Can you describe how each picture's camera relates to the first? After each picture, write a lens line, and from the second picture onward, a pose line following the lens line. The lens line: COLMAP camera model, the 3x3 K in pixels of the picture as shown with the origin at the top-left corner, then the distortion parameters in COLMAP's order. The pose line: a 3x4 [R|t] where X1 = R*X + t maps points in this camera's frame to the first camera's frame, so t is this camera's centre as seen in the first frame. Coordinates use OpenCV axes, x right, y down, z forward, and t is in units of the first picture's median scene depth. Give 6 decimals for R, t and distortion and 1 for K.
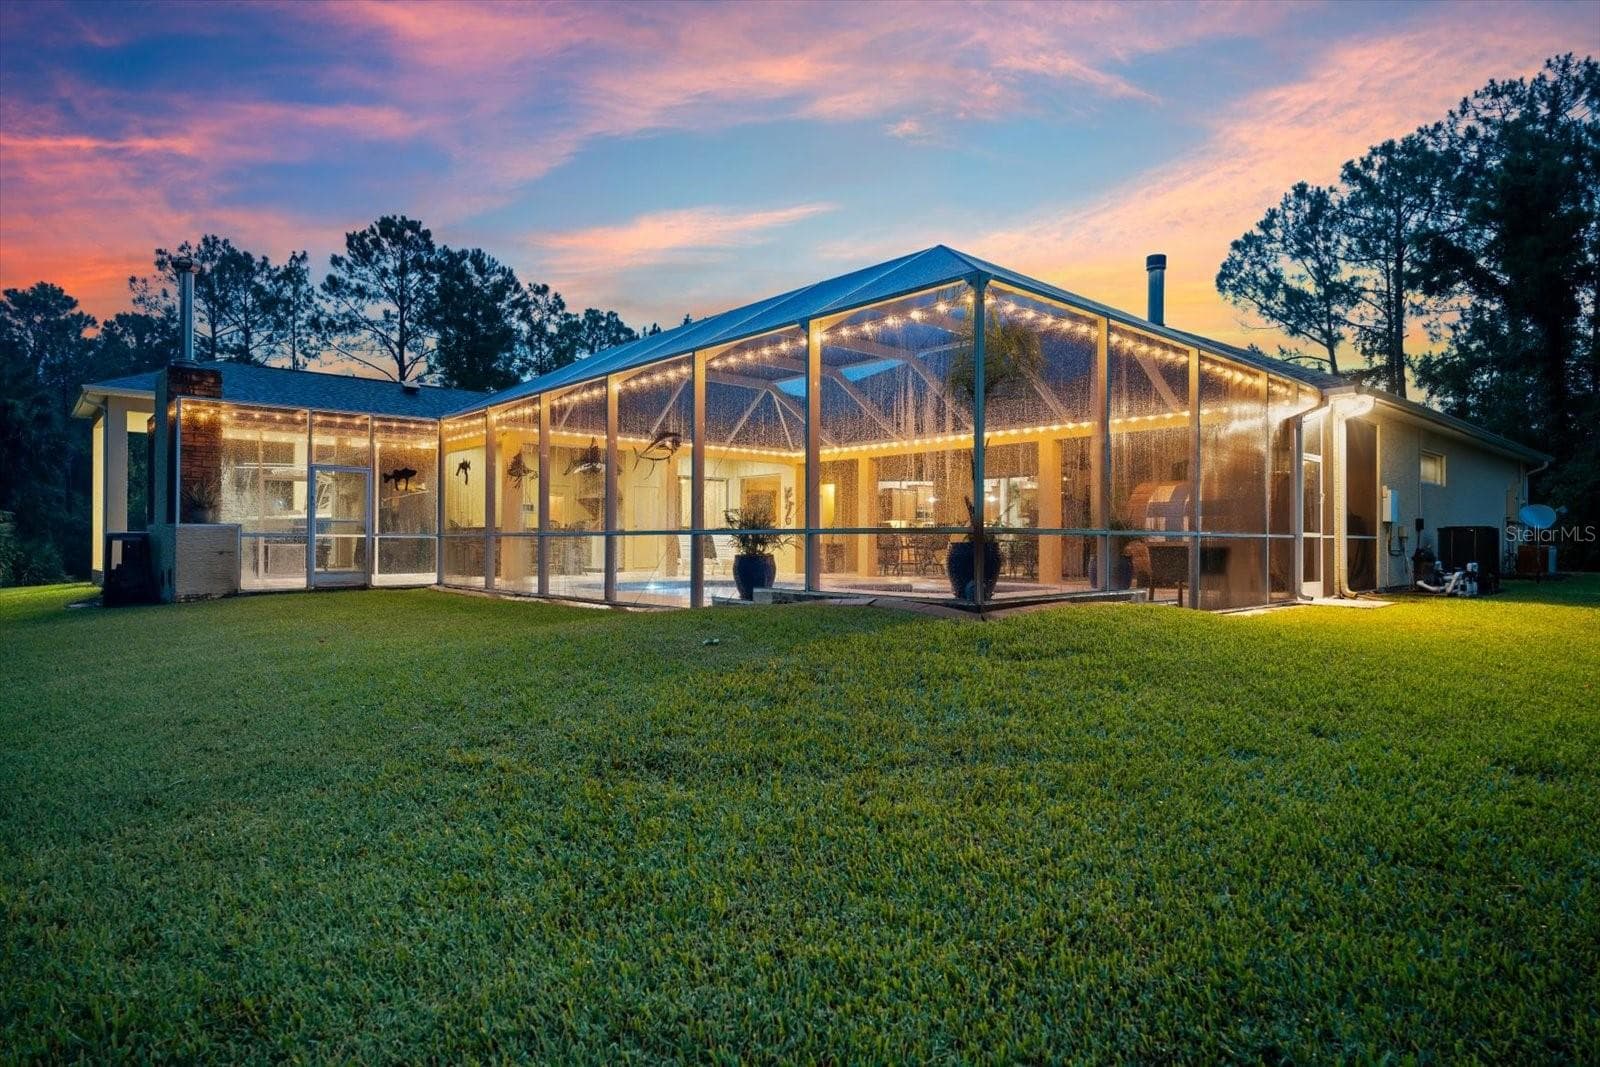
lens RADIAL K [[876.6, 0, 800.9], [0, 876.6, 521.8], [0, 0, 1]] dist [-0.006449, 0.003646]
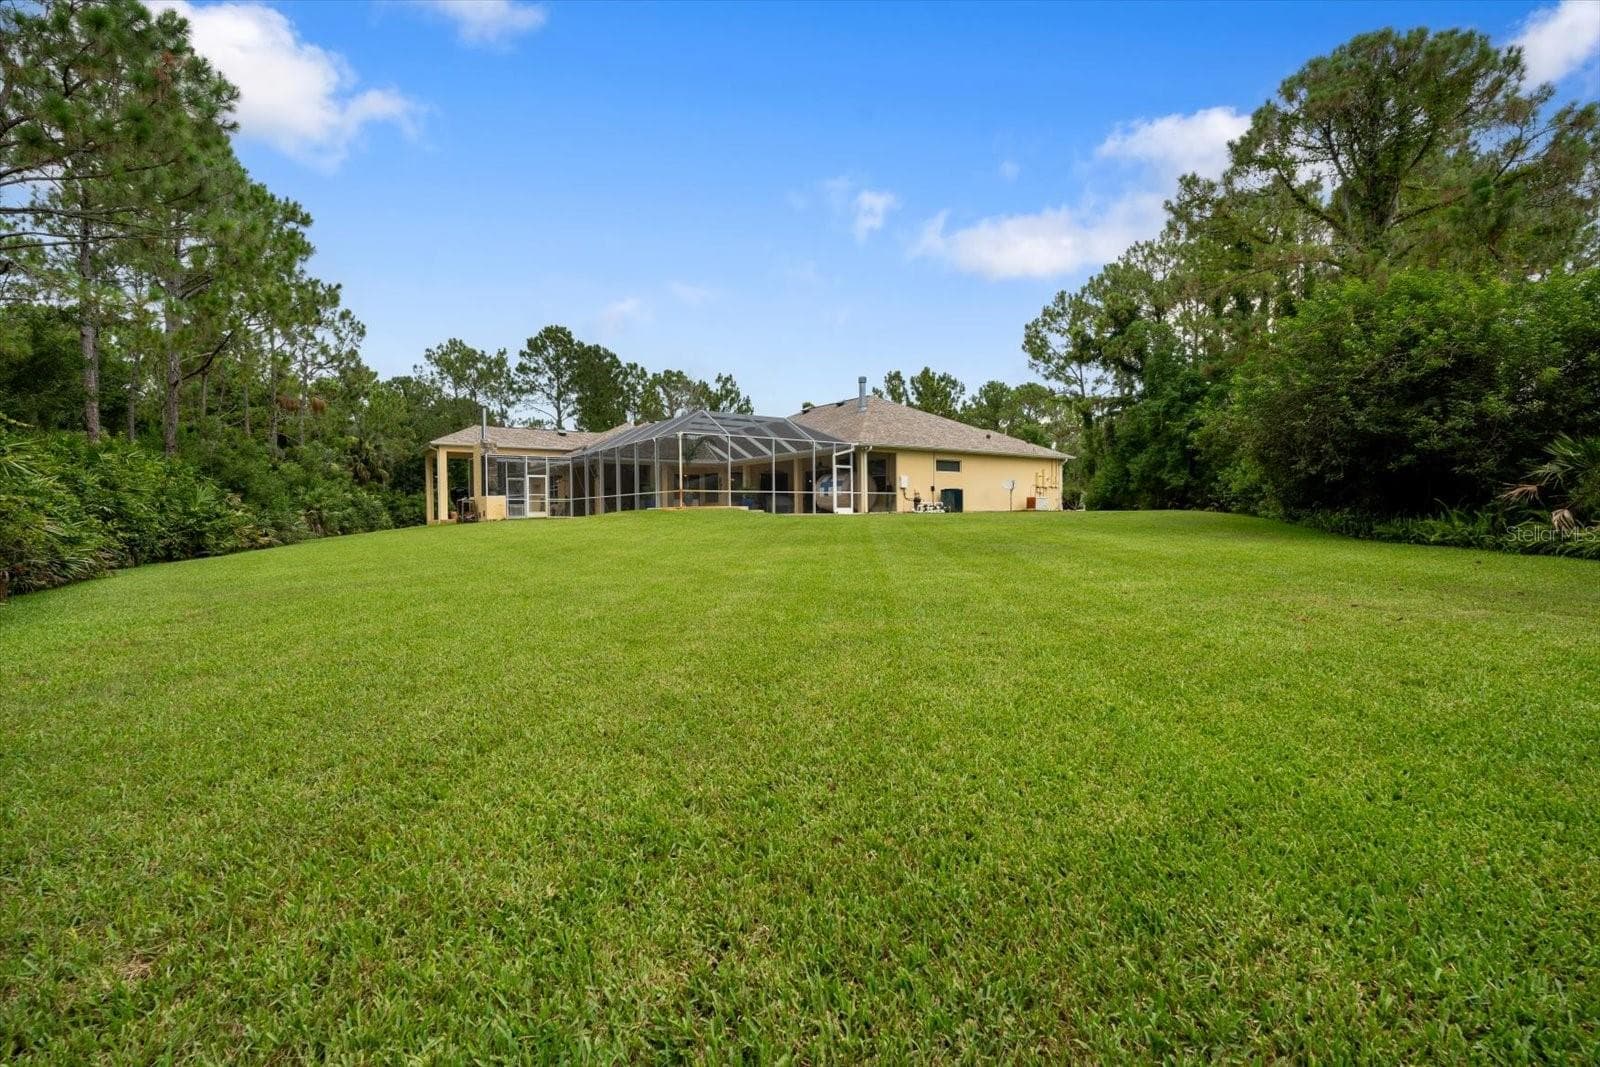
lens RADIAL K [[697.3, 0, 790.3], [0, 697.3, 500.5], [0, 0, 1]] dist [-0.008351, 0.002395]
pose [[0.993868, -0.016710, -0.109301, 0.162650], [0.017039, 0.999853, 0.002075, 0.008496], [0.109250, -0.003924, 0.994007, -0.353856]]
